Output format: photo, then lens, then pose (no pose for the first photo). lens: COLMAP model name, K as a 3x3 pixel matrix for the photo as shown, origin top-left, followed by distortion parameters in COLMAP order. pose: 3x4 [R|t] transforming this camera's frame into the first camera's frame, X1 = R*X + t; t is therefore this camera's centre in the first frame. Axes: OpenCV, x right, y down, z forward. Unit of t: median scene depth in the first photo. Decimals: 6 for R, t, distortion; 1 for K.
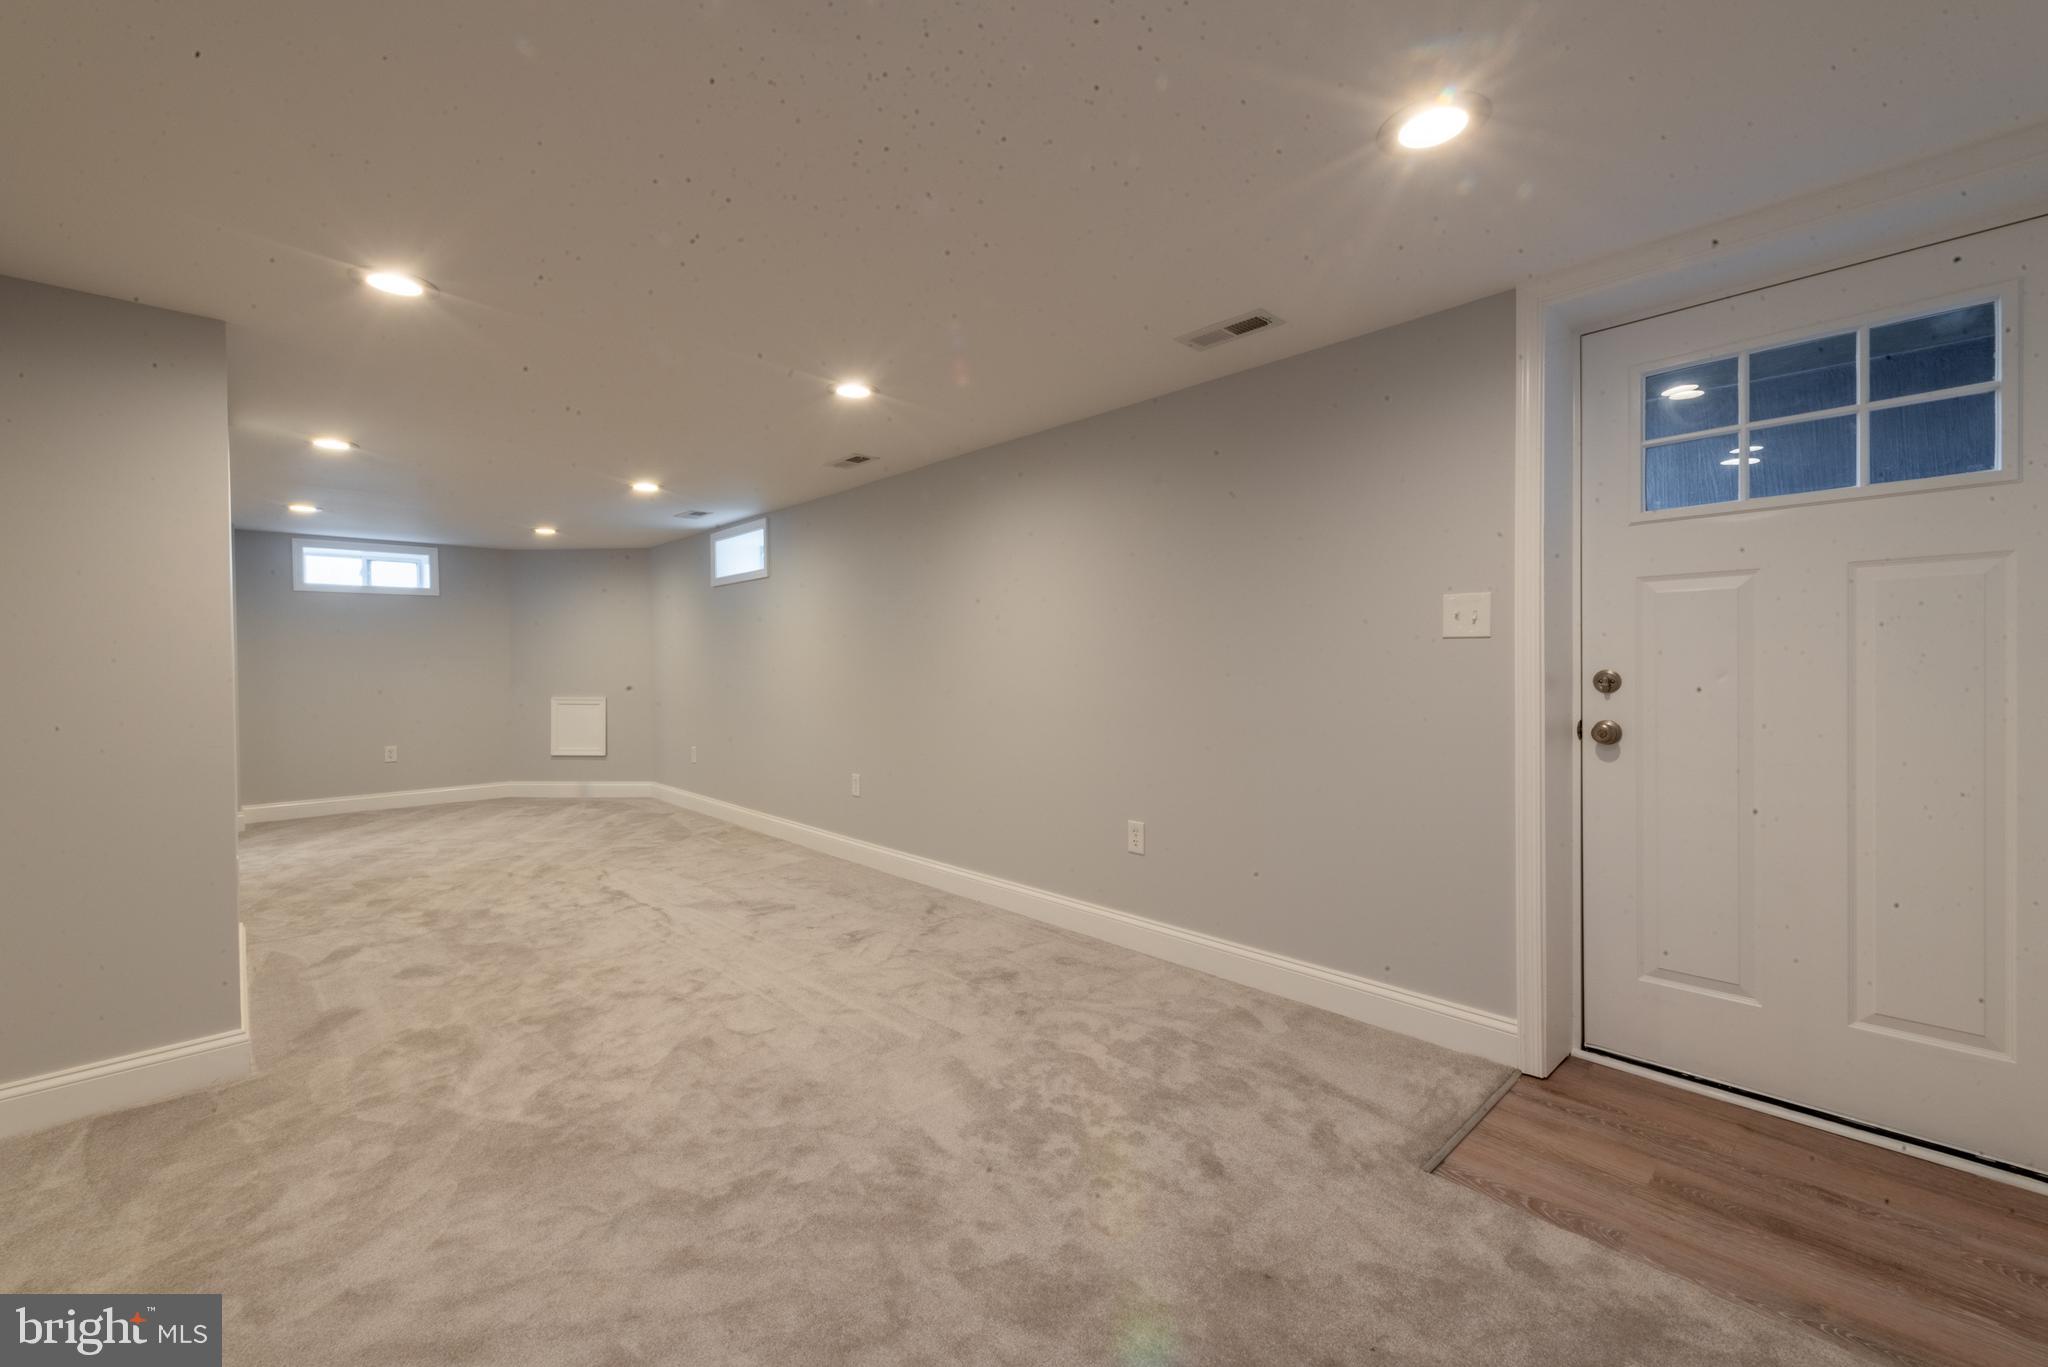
lens RADIAL K [[817.8, 0, 1033.6], [0, 817.8, 674.2], [0, 0, 1]] dist [0.010284, -0.001759]
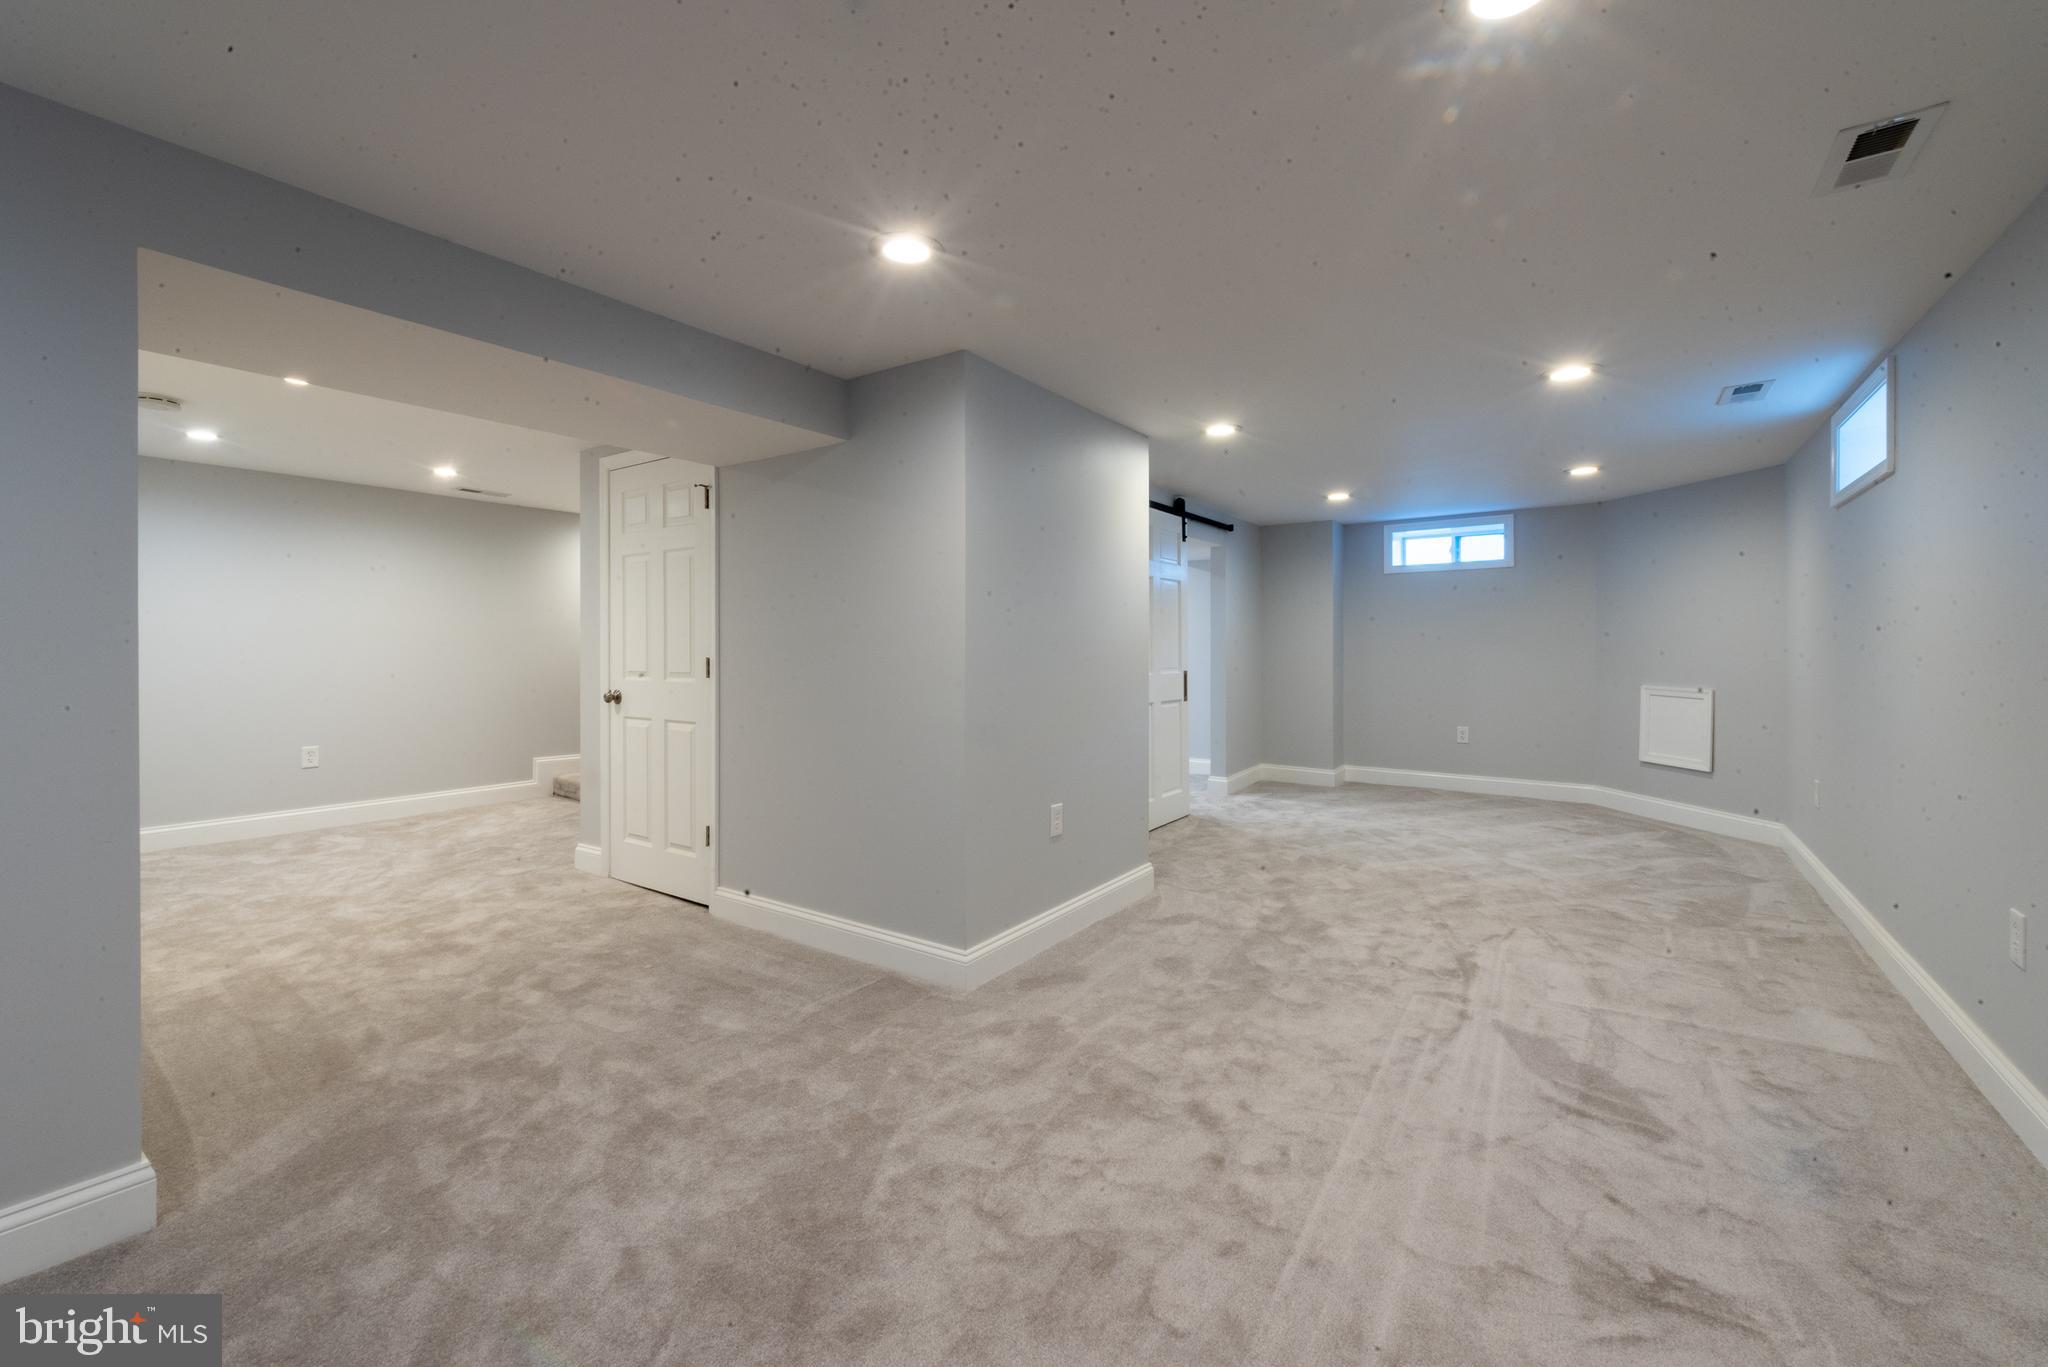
lens RADIAL K [[817.8, 0, 1050.3], [0, 817.8, 655.3], [0, 0, 1]] dist [0.010284, -0.001759]
pose [[0.181865, 0.018394, -0.983151, 0.142185], [-0.014705, 0.999764, 0.015985, -0.008903], [0.983214, 0.011550, 0.182093, 0.638905]]
